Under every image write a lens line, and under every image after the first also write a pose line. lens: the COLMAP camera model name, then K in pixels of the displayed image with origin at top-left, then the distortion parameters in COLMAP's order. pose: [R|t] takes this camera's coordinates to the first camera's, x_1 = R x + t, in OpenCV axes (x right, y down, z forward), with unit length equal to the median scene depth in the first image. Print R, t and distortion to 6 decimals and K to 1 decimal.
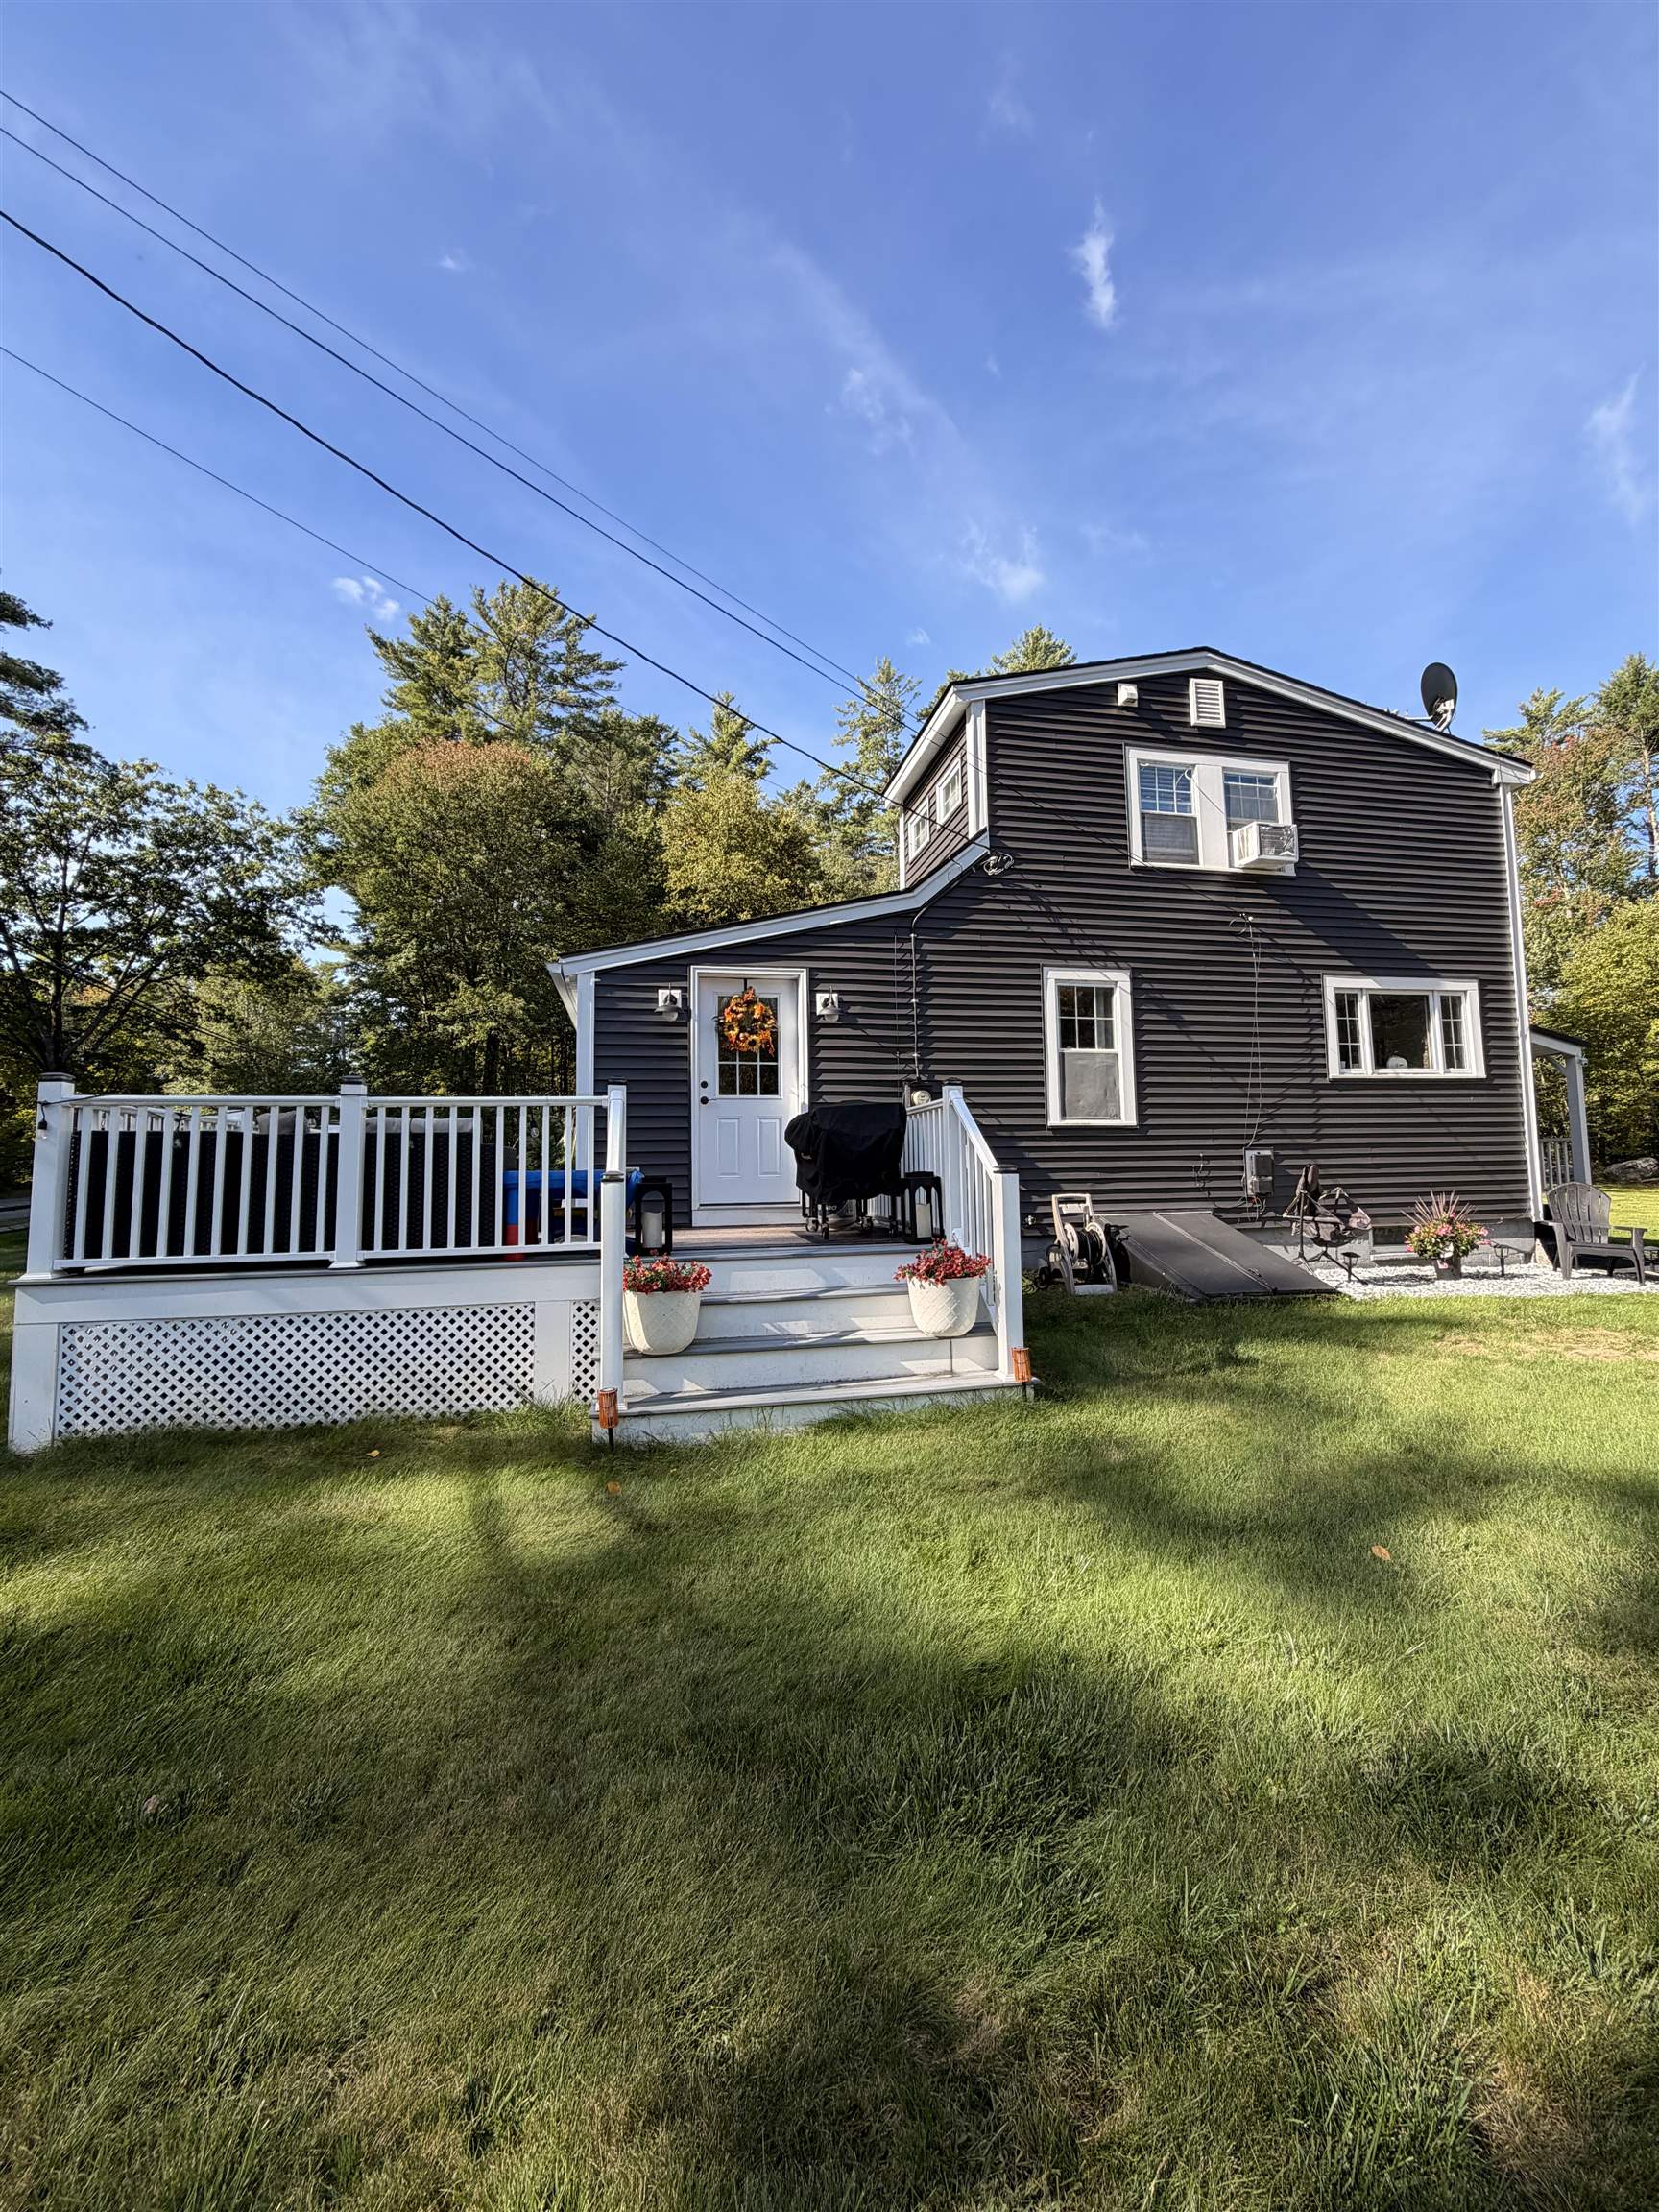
lens RADIAL K [[878.8, 0, 828.6], [0, 878.8, 1098.8], [0, 0, 1]] dist [-0.000435, -0.002385]
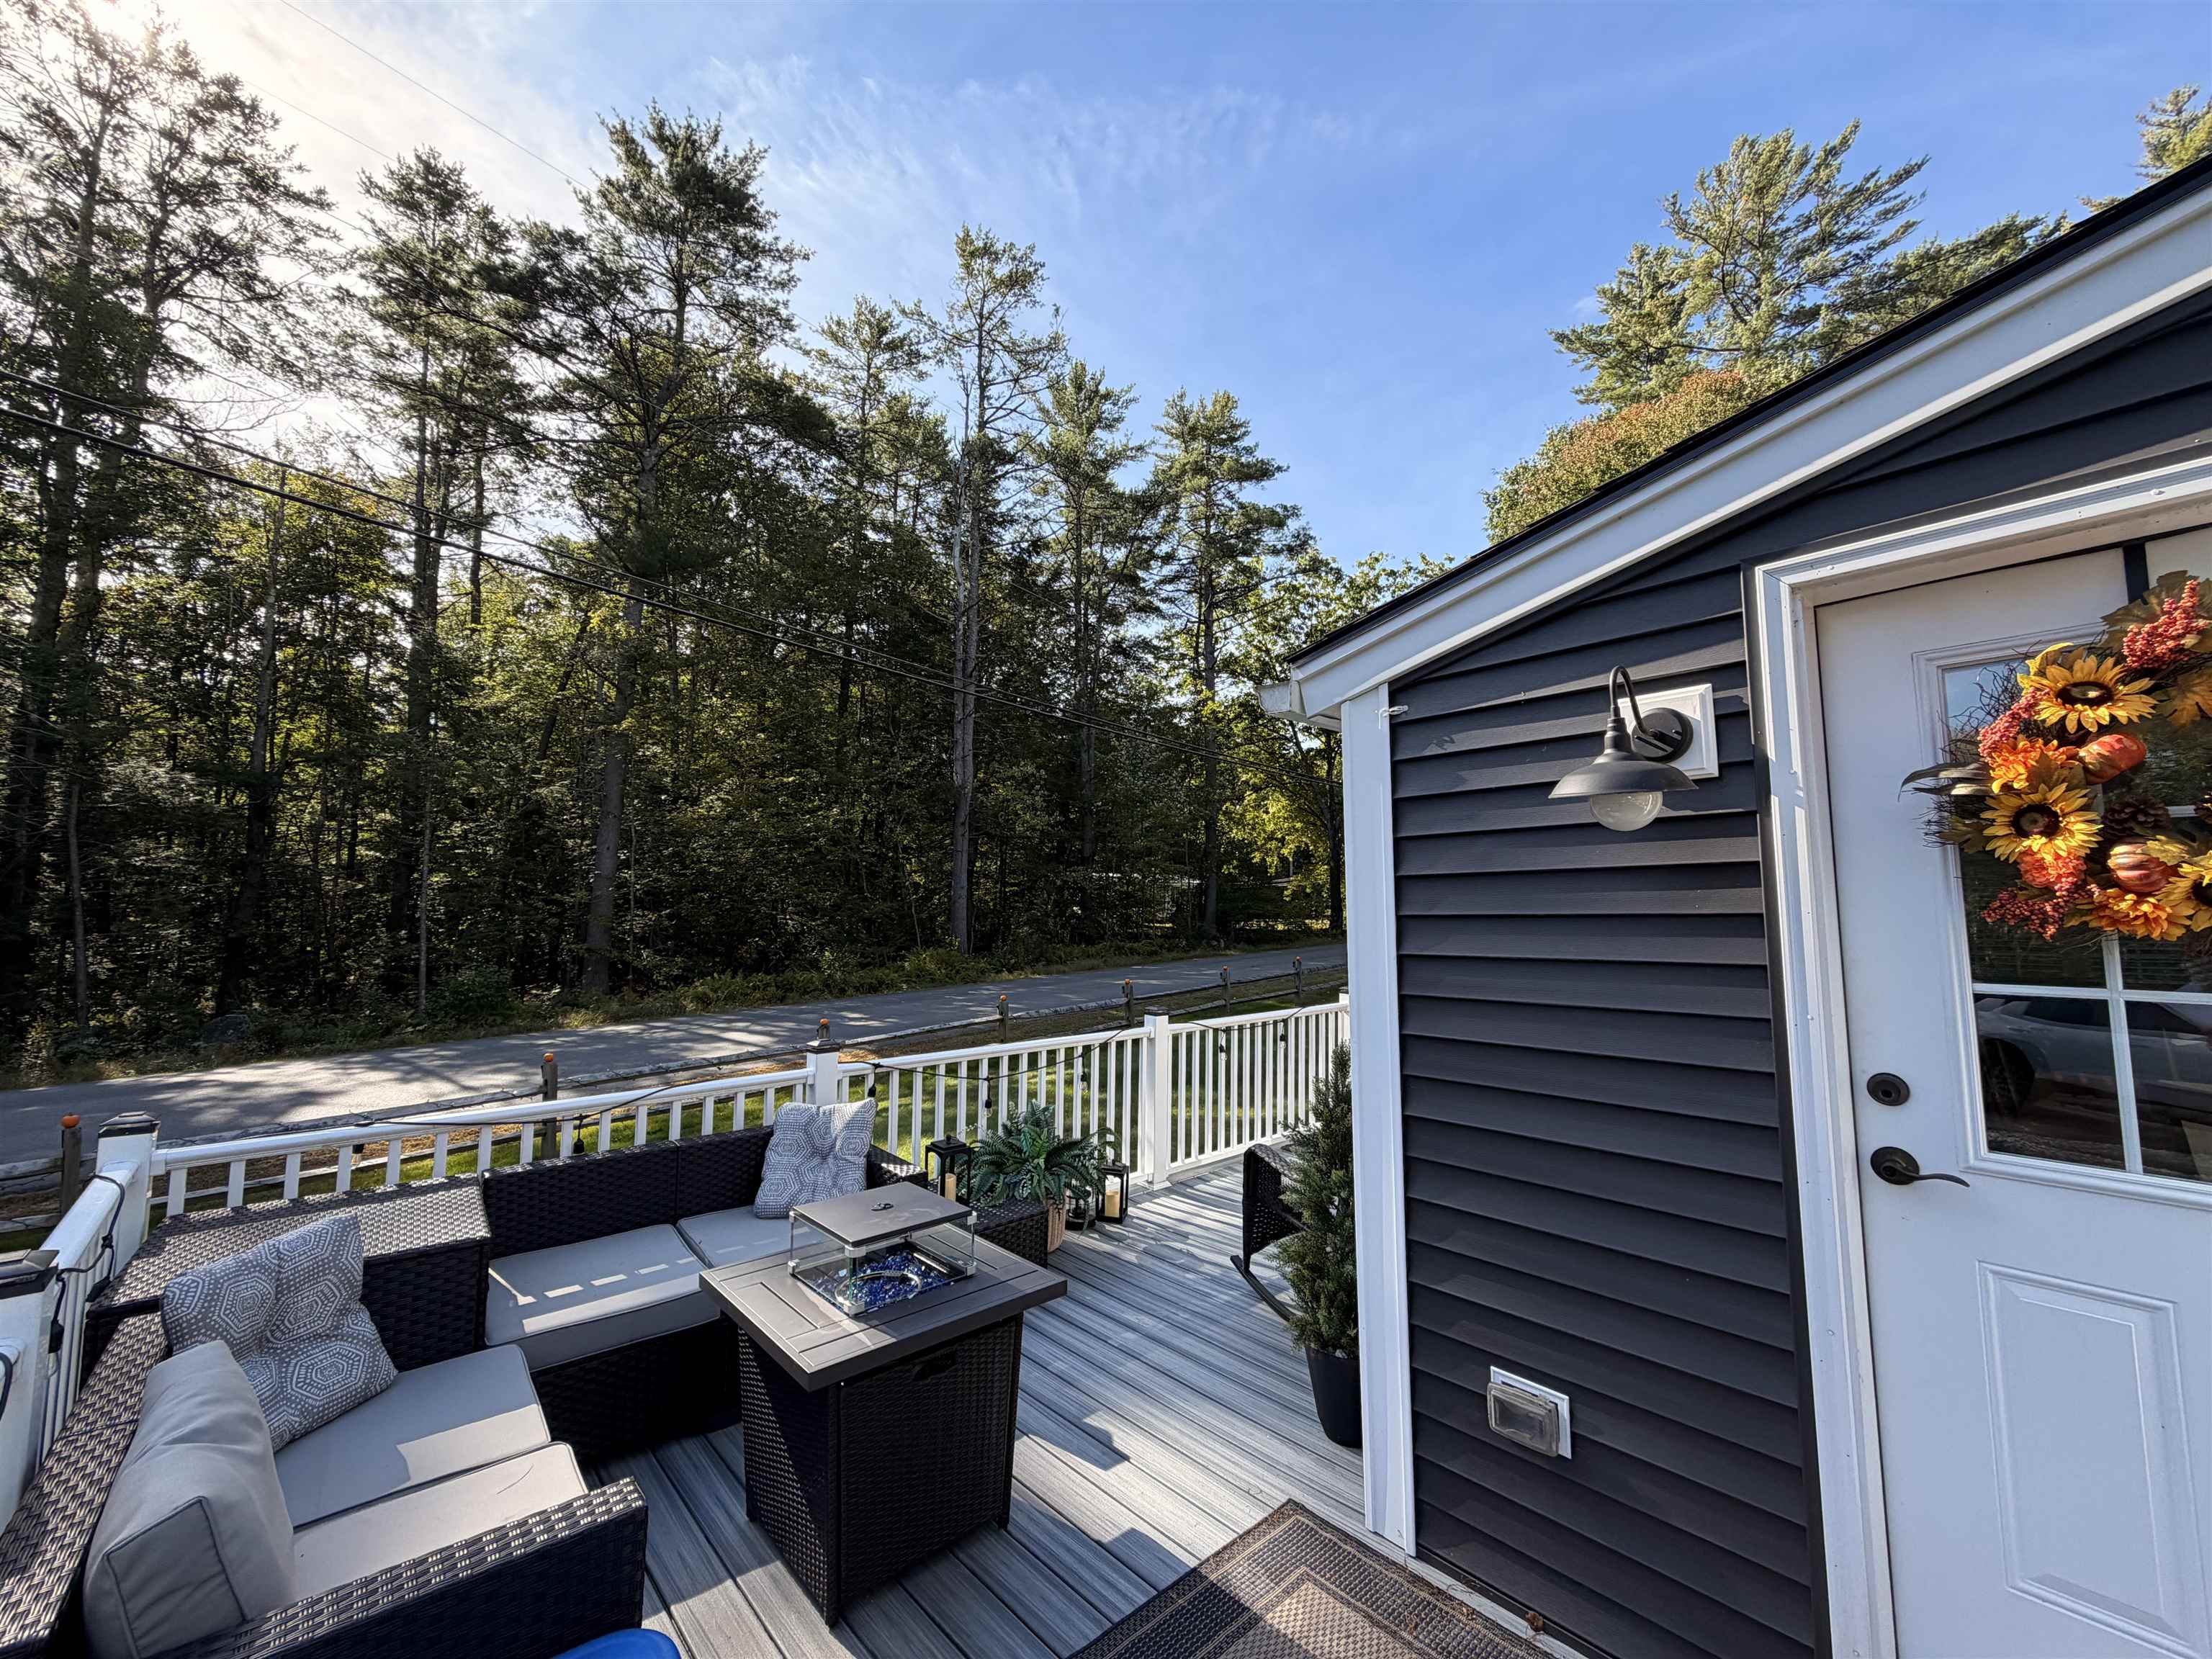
lens RADIAL K [[878.8, 0, 1097.1], [0, 878.8, 834.2], [0, 0, 1]] dist [-0.000435, -0.002385]
pose [[0.497435, -0.061779, -0.865299, -0.041531], [0.064762, 0.997322, -0.033975, -0.073786], [0.865081, -0.039138, 0.500104, 0.635895]]
